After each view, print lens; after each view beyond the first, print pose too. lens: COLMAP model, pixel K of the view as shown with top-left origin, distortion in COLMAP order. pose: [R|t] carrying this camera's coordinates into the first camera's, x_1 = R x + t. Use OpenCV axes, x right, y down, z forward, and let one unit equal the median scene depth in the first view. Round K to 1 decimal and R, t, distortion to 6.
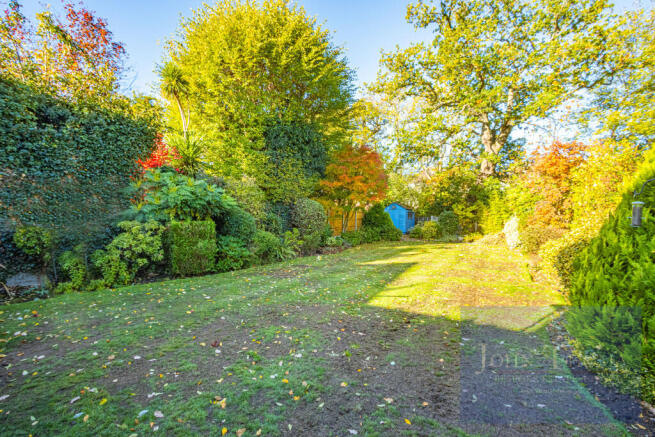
lens RADIAL K [[304.4, 0, 328.5], [0, 304.4, 218.0], [0, 0, 1]] dist [-0.025234, 0.001628]
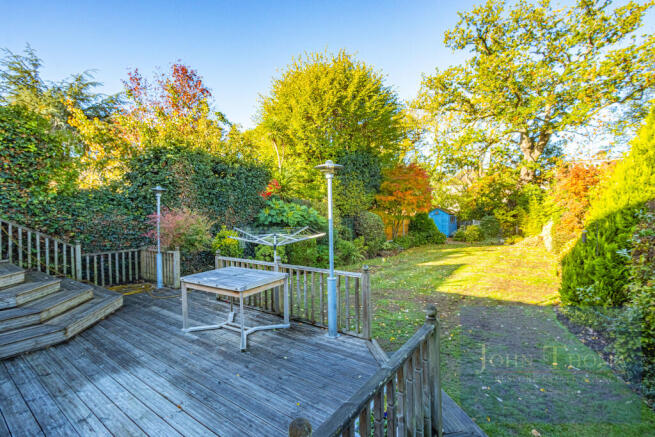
lens RADIAL K [[304.4, 0, 326.6], [0, 304.4, 217.0], [0, 0, 1]] dist [-0.025234, 0.001628]
pose [[0.992345, -0.024799, -0.120977, -0.073400], [0.023461, 0.999647, -0.012470, -0.026130], [0.121244, 0.009536, 0.992577, -0.200198]]
